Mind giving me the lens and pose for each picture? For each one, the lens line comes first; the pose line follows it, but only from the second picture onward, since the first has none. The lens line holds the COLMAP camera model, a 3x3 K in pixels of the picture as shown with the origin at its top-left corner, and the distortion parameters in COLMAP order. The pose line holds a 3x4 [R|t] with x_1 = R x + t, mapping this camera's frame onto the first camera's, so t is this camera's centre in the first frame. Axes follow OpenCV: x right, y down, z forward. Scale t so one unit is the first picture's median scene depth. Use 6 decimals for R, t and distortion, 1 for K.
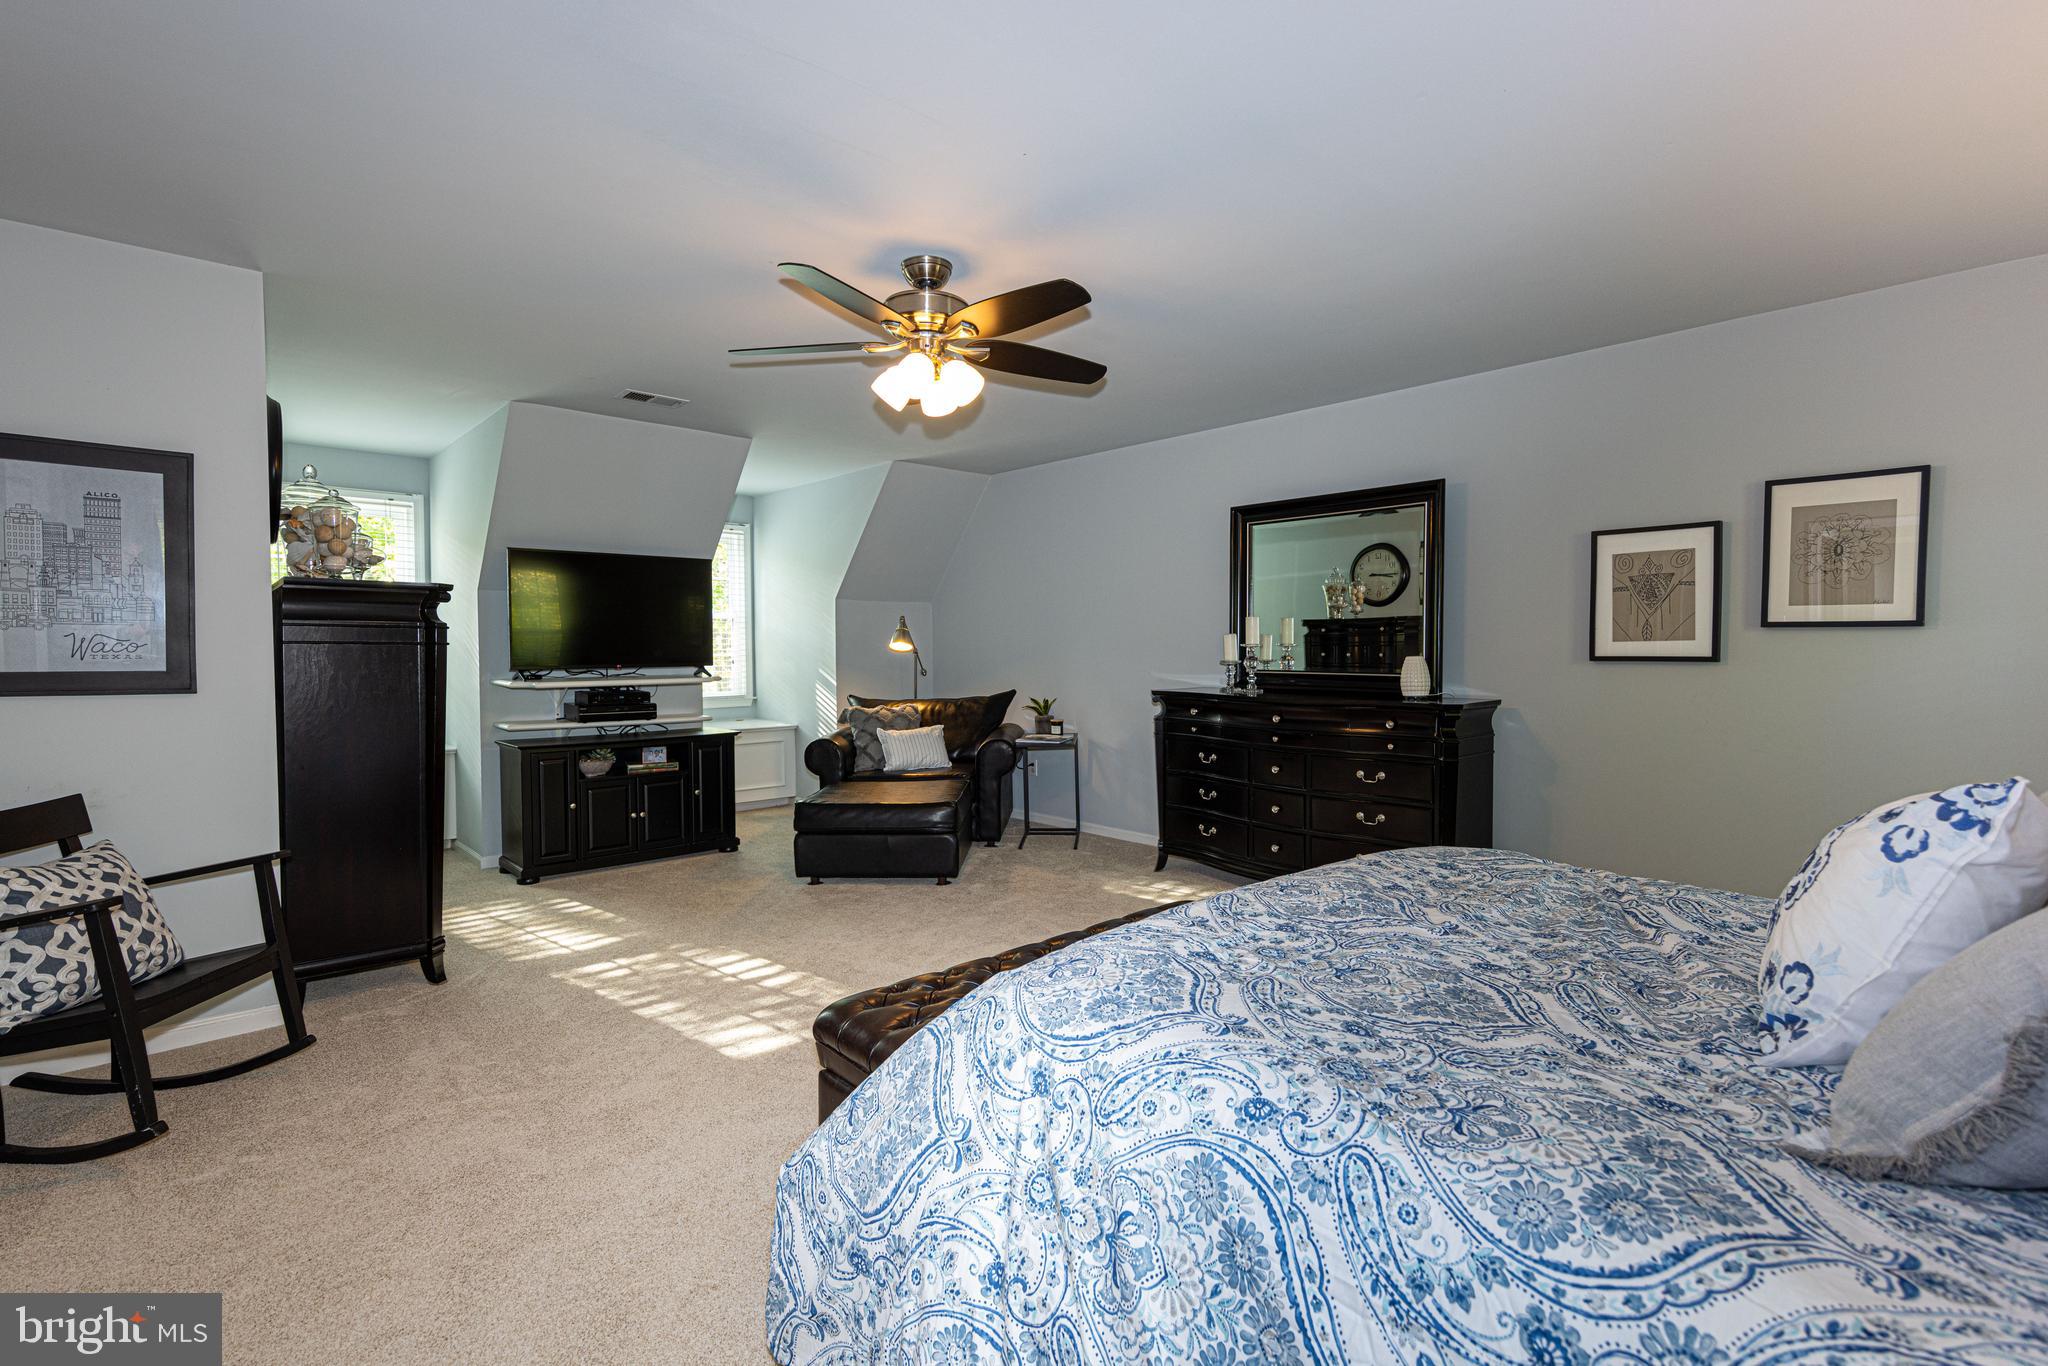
lens RADIAL K [[949.0, 0, 1024.0], [0, 949.0, 683.0], [0, 0, 1]] dist [0.000215, 0.000014]
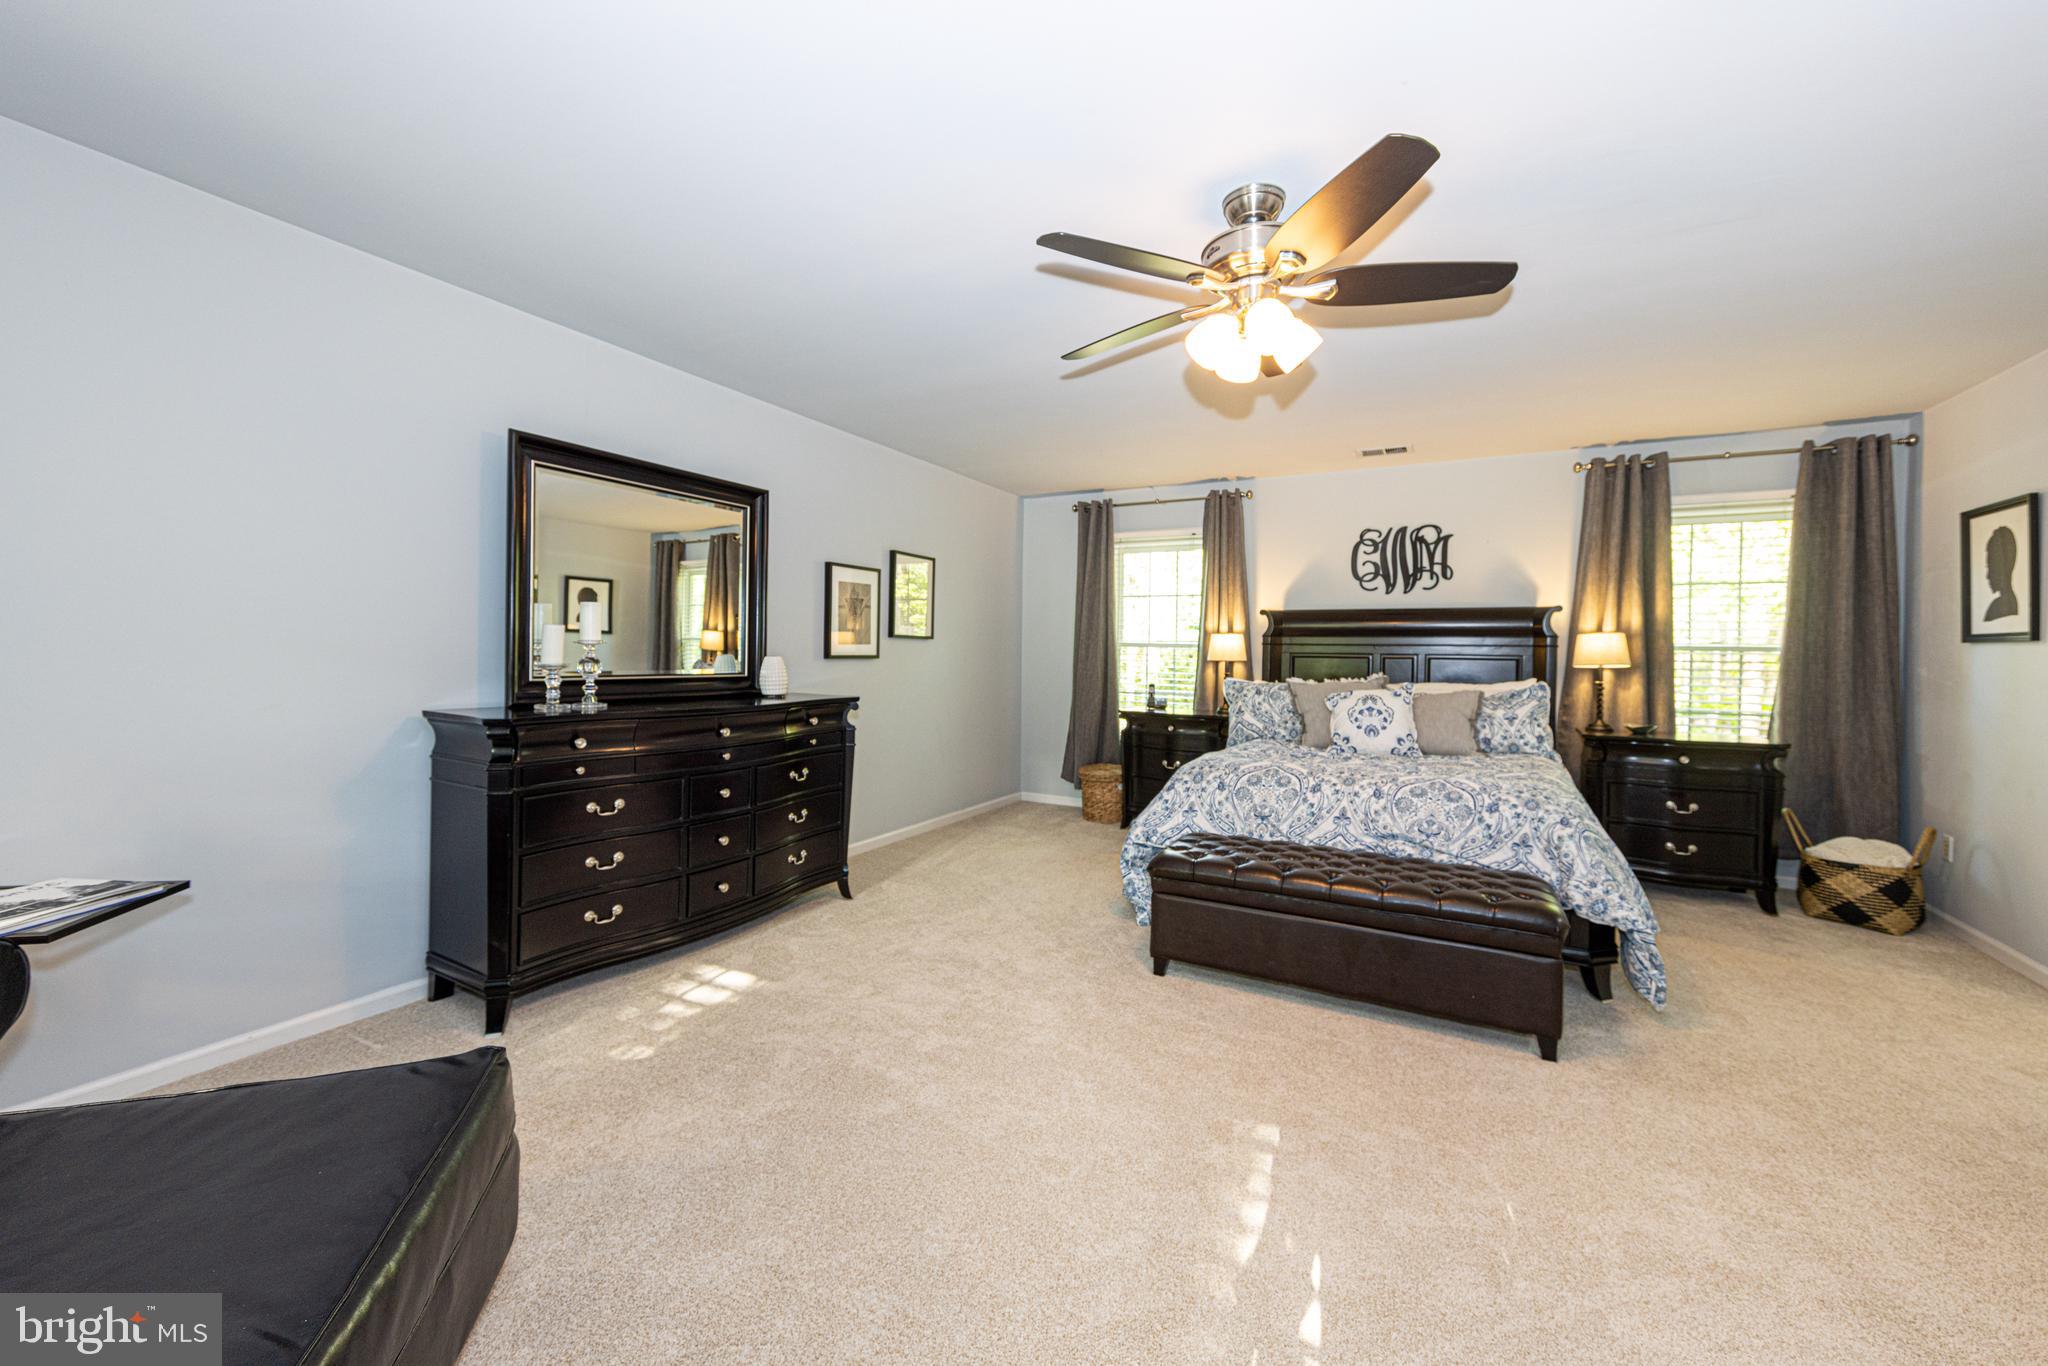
lens RADIAL K [[830.7, 0, 1020.2], [0, 830.7, 624.5], [0, 0, 1]] dist [-0.000319, -0.000022]
pose [[-0.365496, 0.033616, 0.930206, -0.503657], [0.029440, 0.999265, -0.024544, -0.030717], [-0.930347, 0.018414, -0.366217, 1.024376]]
